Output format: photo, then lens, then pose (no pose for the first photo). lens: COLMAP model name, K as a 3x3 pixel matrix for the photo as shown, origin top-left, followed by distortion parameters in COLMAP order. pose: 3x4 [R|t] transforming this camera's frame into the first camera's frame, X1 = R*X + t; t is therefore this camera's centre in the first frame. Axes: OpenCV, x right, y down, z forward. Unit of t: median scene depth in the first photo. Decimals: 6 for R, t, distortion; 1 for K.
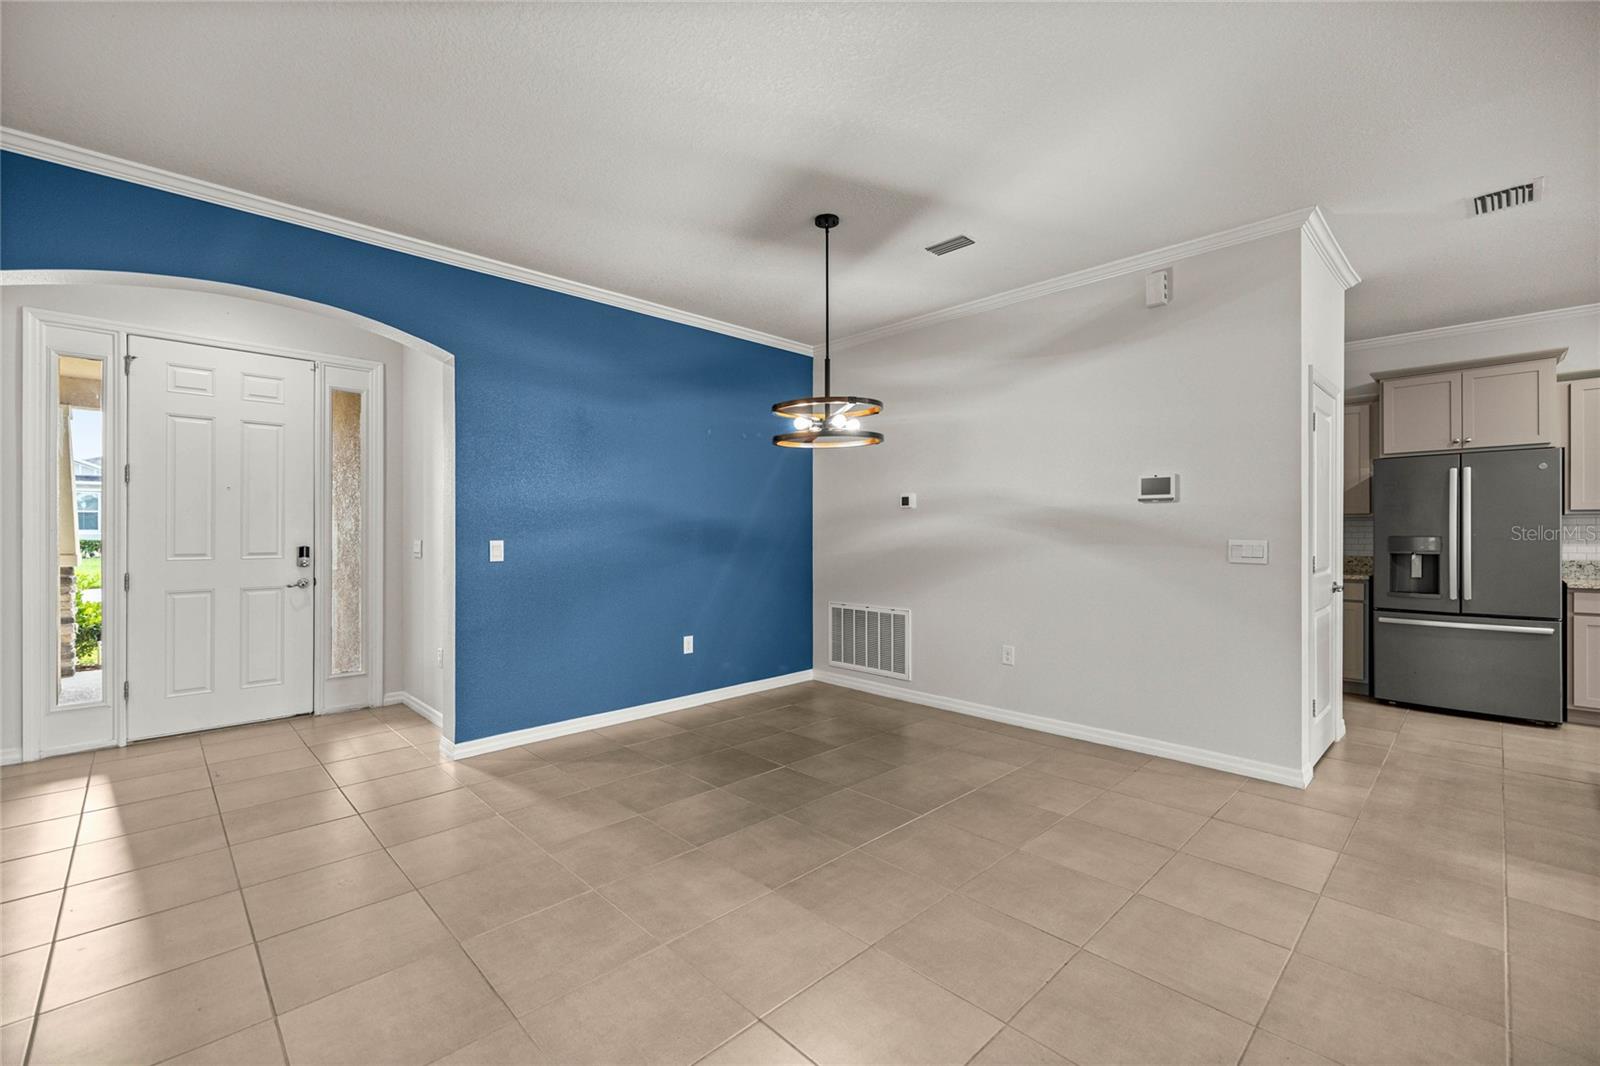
lens RADIAL K [[677.0, 0, 794.4], [0, 677.0, 528.2], [0, 0, 1]] dist [0.001135, -0.000027]
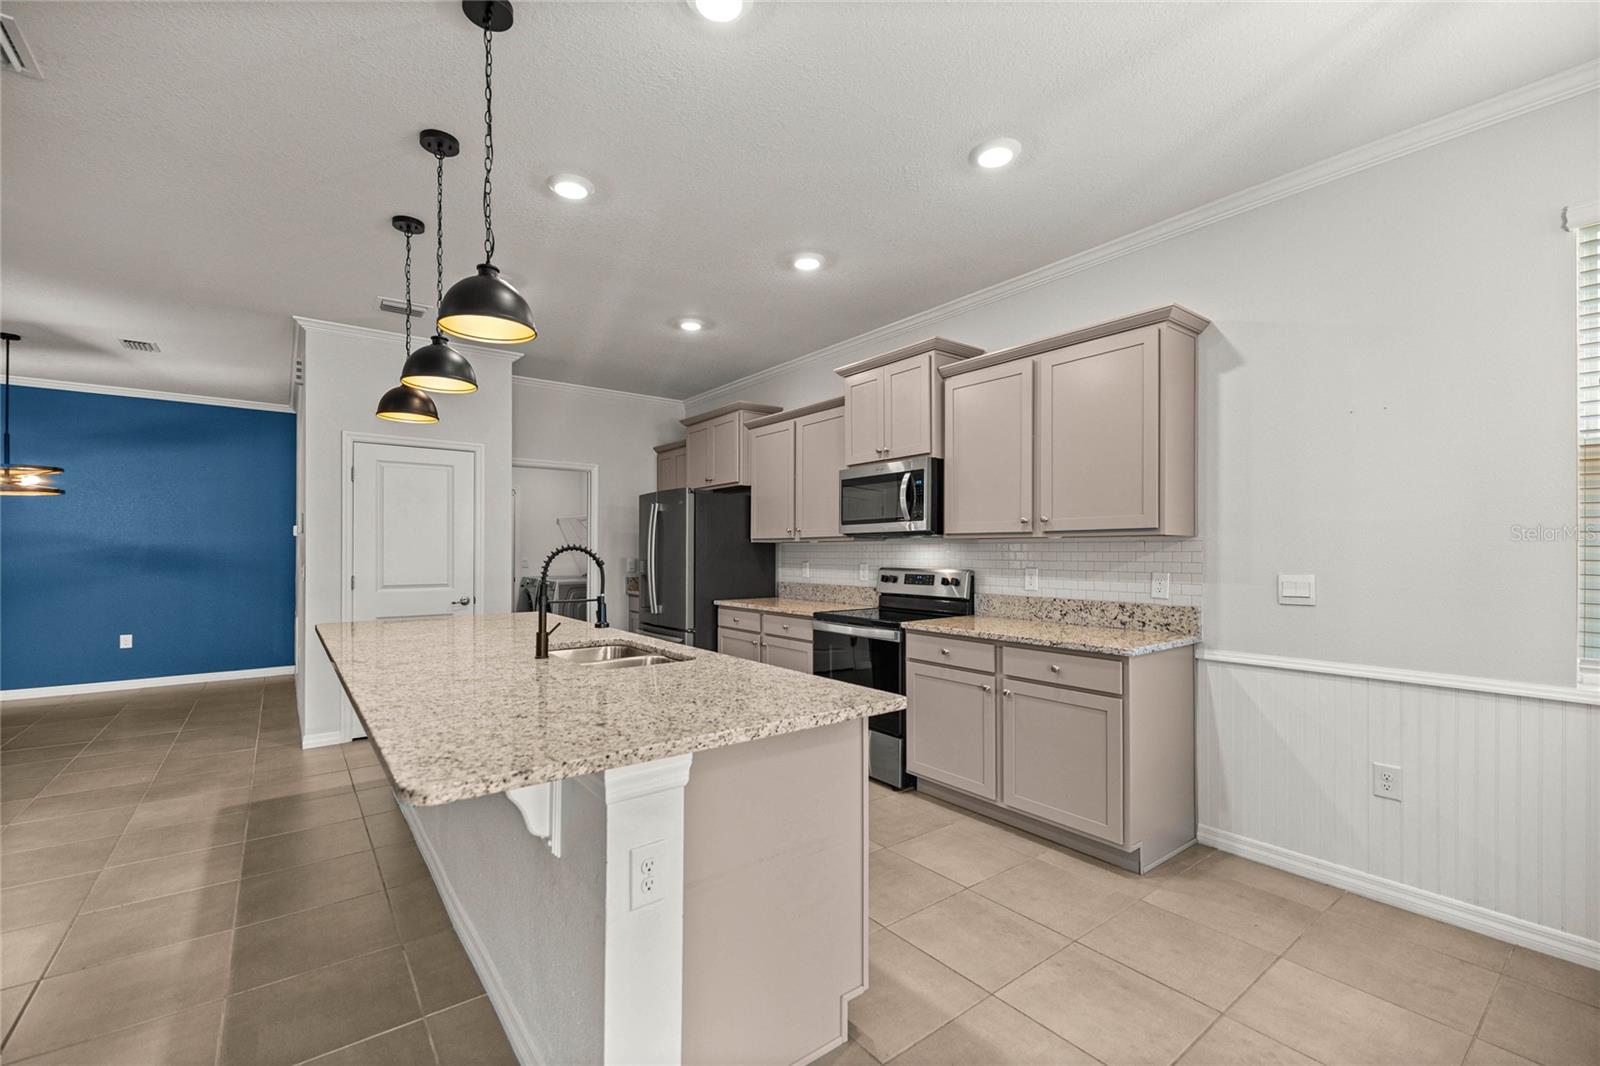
lens RADIAL K [[678.4, 0, 800.2], [0, 678.4, 544.6], [0, 0, 1]] dist [0.002055, 0.000207]
pose [[0.993317, 0.000992, -0.115413, 1.368236], [-0.001711, 0.999980, -0.006126, -0.009381], [0.115404, 0.006283, 0.993299, -0.163916]]
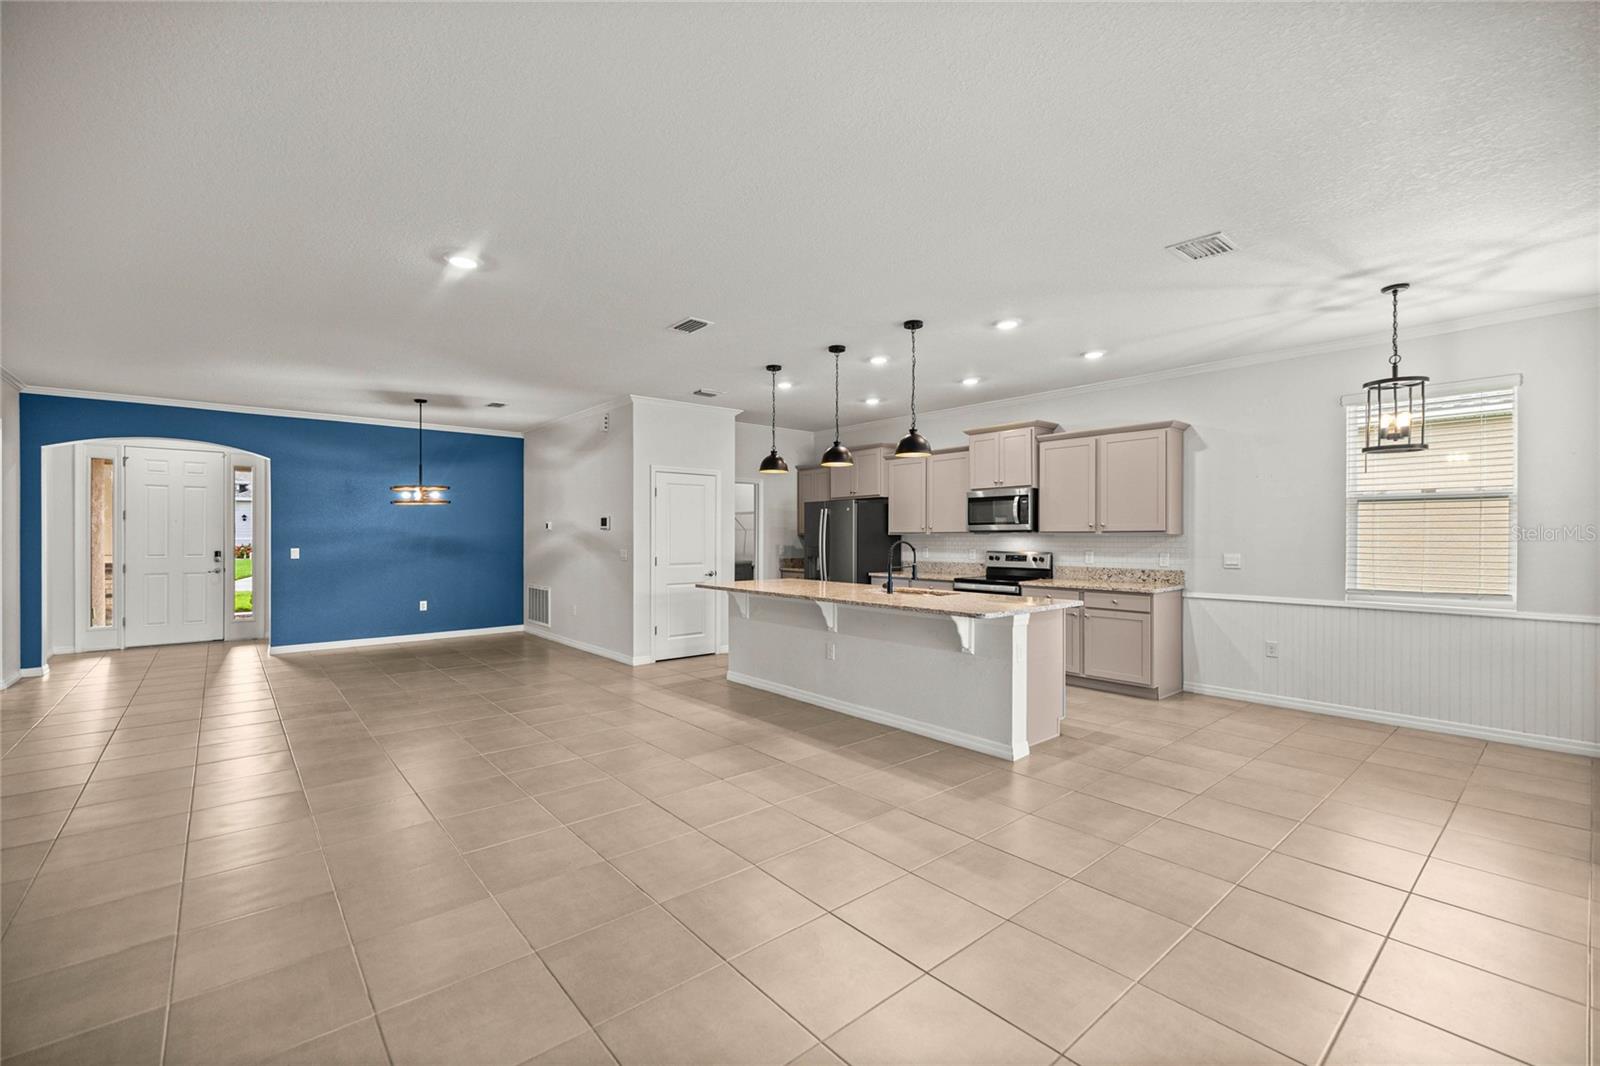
lens RADIAL K [[682.3, 0, 800.0], [0, 682.3, 533.0], [0, 0, 1]] dist [0.002194, 0.000207]
pose [[0.998096, 0.000651, -0.061674, 1.024065], [-0.000653, 1.000000, -0.000014, -0.024697], [0.061674, 0.000054, 0.998096, -0.811059]]
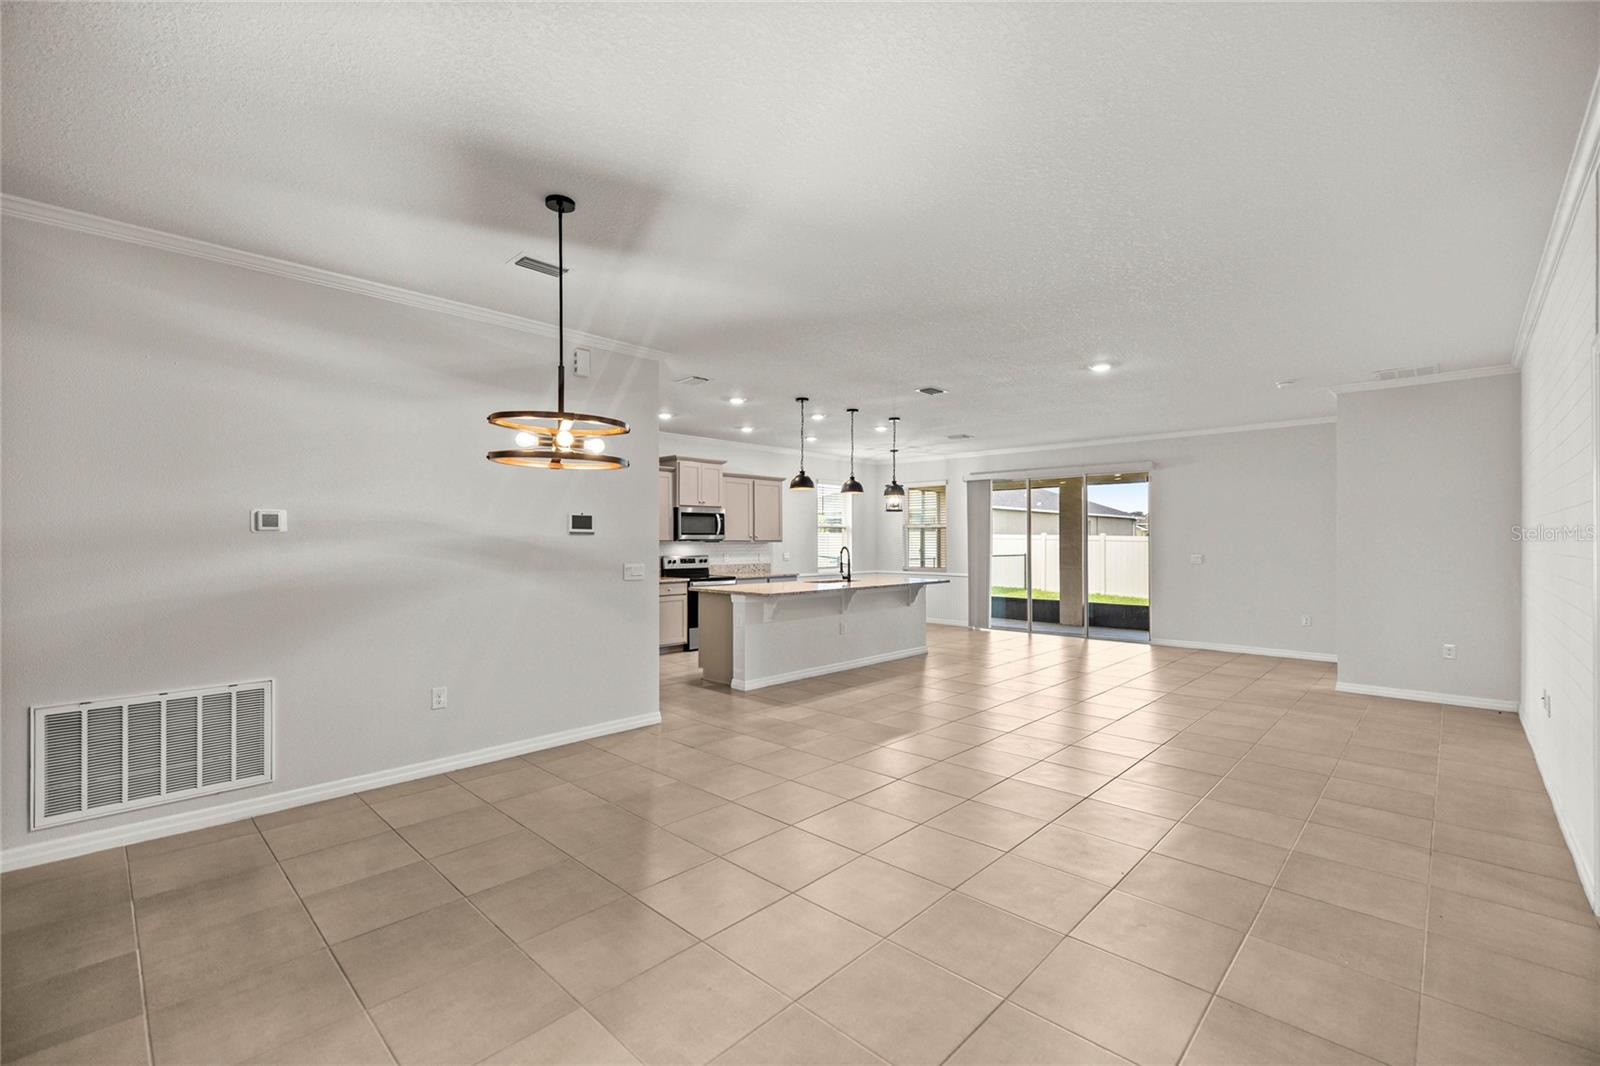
lens RADIAL K [[682.3, 0, 800.0], [0, 682.3, 533.0], [0, 0, 1]] dist [0.002194, 0.000207]
pose [[-0.040647, 0.014325, 0.999071, -0.602648], [-0.002568, 0.999892, -0.014442, -0.020934], [-0.999170, -0.003152, -0.040606, 0.538643]]
